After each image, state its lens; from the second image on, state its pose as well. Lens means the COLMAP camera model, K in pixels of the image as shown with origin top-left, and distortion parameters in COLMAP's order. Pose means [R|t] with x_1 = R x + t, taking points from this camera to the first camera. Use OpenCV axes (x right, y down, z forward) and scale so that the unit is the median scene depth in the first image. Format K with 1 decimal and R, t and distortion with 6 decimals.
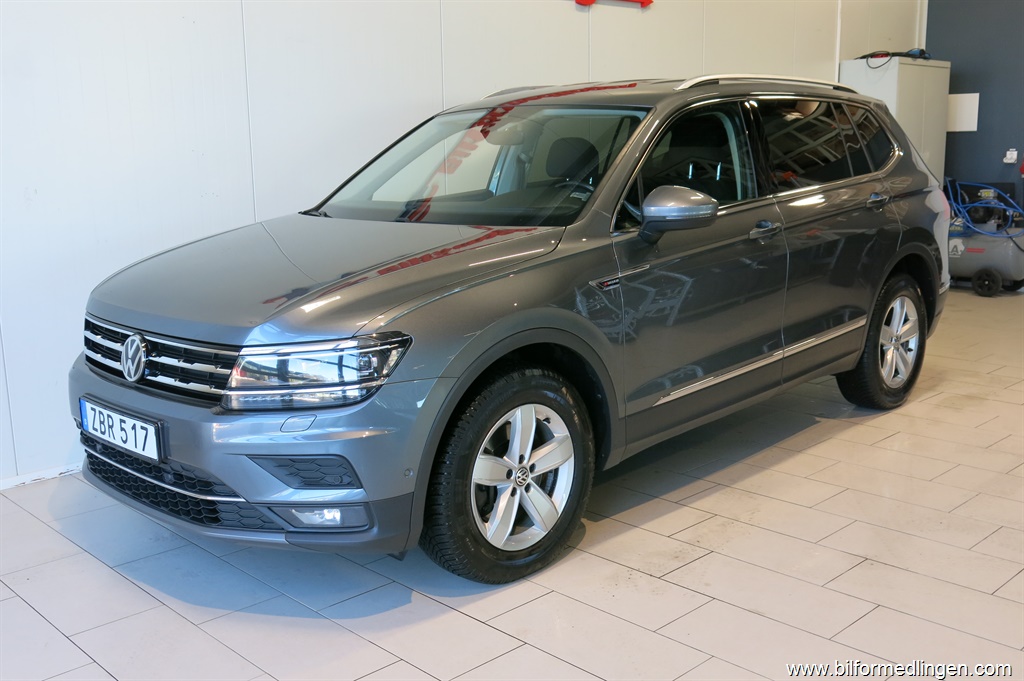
lens RADIAL K [[1019.5, 0, 512.0], [0, 1019.5, 340.5], [0, 0, 1]] dist [-0.007222, -0.005307]
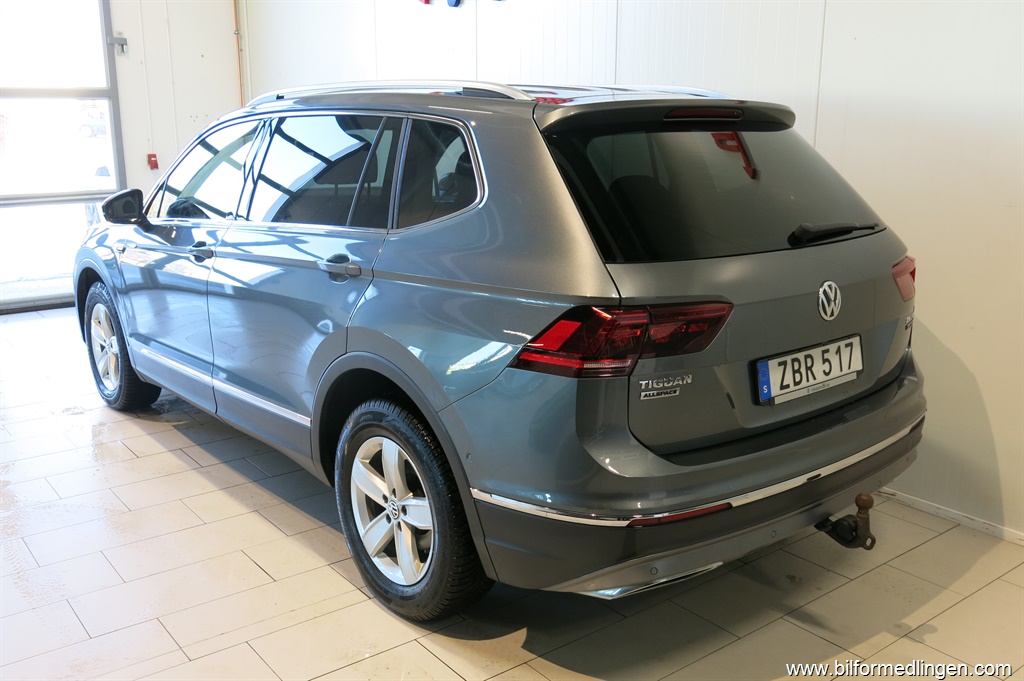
lens RADIAL K [[951.3, 0, 512.0], [0, 951.3, 340.5], [0, 0, 1]] dist [-0.006657, -0.003392]
pose [[-0.111080, 0.248599, -0.962216, 1.085241], [-0.191100, 0.944796, 0.266160, -0.315753], [0.975265, 0.213445, -0.057441, 1.308133]]
